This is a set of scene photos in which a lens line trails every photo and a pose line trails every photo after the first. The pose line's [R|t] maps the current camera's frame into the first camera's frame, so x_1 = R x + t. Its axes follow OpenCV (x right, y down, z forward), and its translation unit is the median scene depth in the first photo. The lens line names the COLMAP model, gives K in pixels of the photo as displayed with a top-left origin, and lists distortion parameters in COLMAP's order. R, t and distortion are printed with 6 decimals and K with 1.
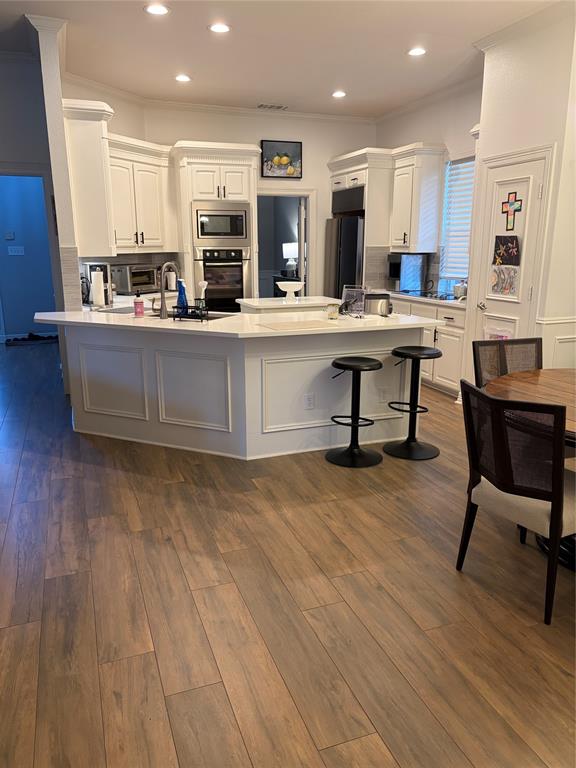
lens RADIAL K [[575.4, 0, 287.1], [0, 575.4, 386.4], [0, 0, 1]] dist [0.025969, -0.024622]
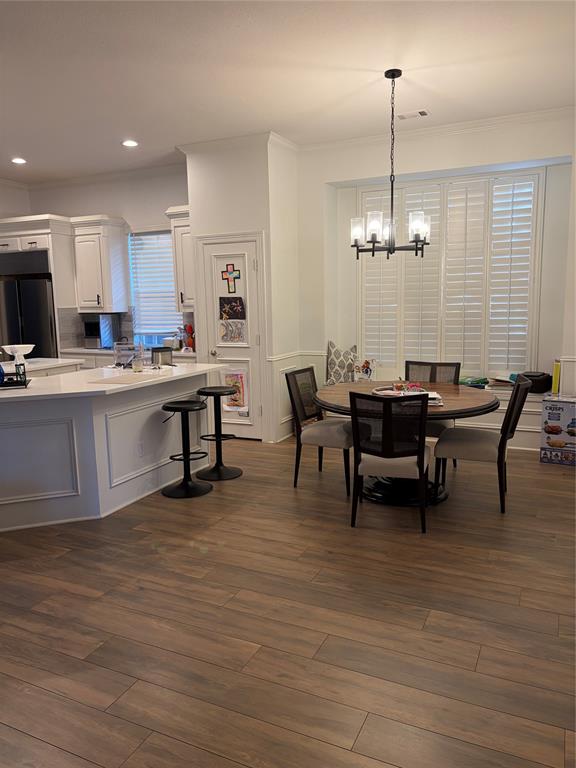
lens RADIAL K [[575.4, 0, 288.1], [0, 575.4, 382.9], [0, 0, 1]] dist [0.025969, -0.024622]
pose [[0.718017, -0.113185, 0.686761, -0.476096], [0.185017, 0.982229, -0.031556, -0.010126], [-0.670985, 0.149720, 0.726198, 0.015580]]
